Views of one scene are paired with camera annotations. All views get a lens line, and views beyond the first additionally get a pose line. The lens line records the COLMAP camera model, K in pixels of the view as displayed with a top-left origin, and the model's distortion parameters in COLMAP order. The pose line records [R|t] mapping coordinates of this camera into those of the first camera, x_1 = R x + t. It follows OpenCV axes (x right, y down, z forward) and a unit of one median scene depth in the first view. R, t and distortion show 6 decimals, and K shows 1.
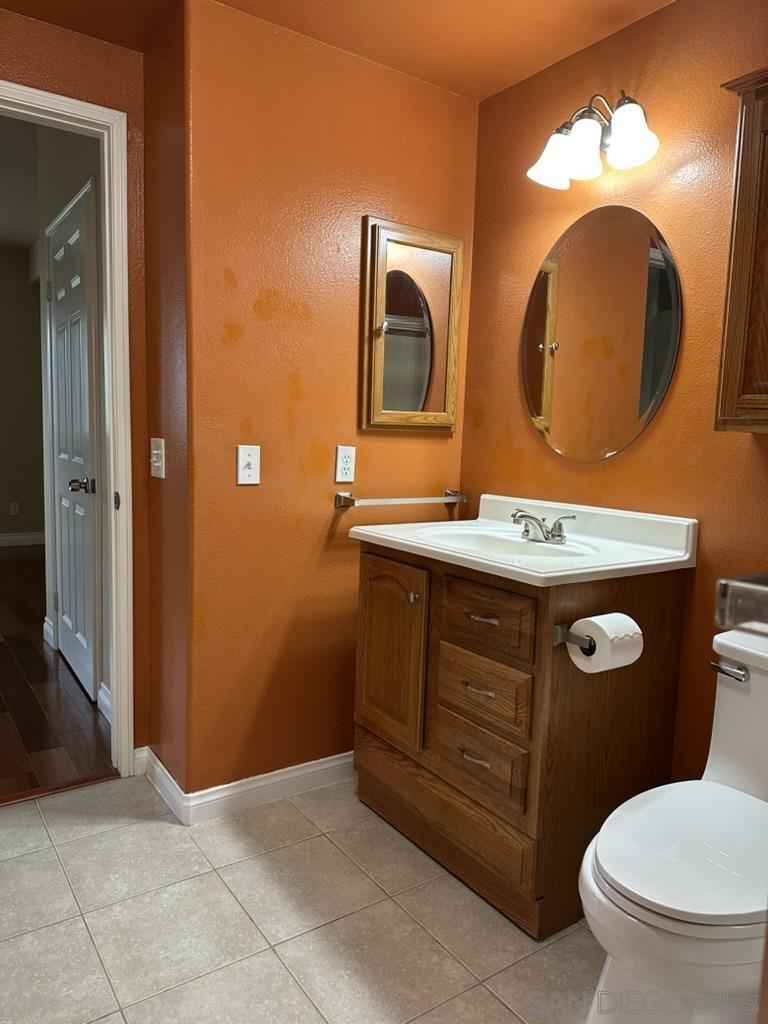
lens RADIAL K [[728.9, 0, 383.9], [0, 728.9, 512.1], [0, 0, 1]] dist [0.048221, -0.057647]
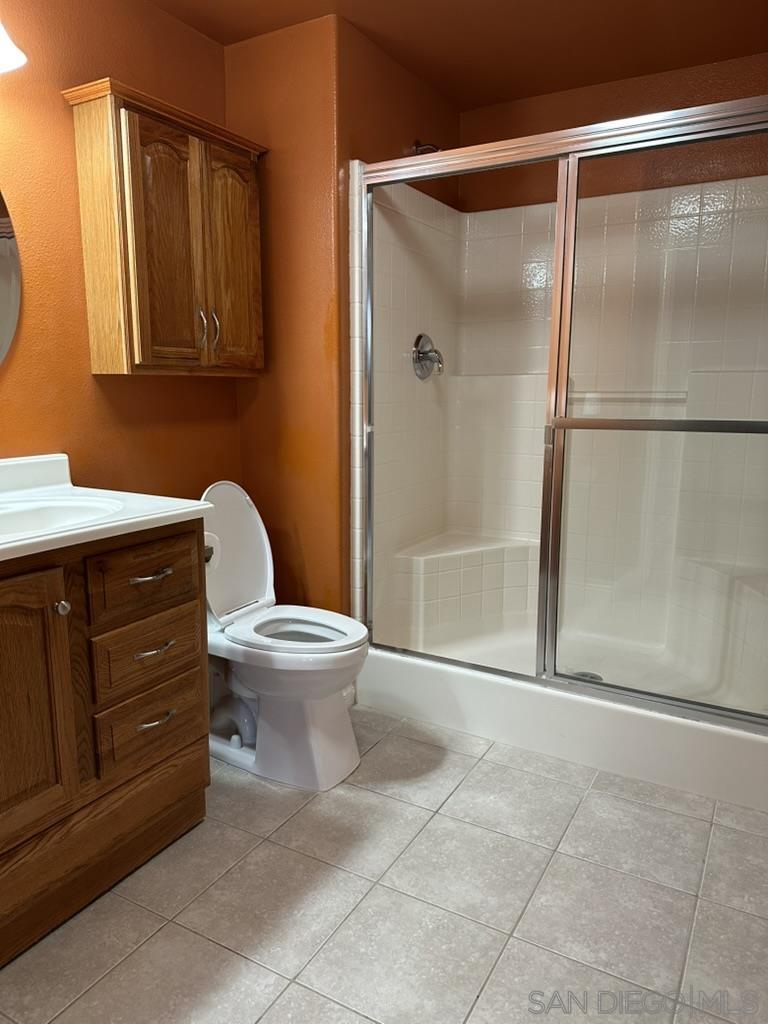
lens RADIAL K [[711.1, 0, 374.6], [0, 711.1, 518.7], [0, 0, 1]] dist [0.115875, -0.164612]
pose [[-0.430851, -0.200032, 0.879974, -0.801581], [0.080298, 0.962758, 0.258165, -0.147323], [-0.898843, 0.181891, -0.398743, 1.095425]]
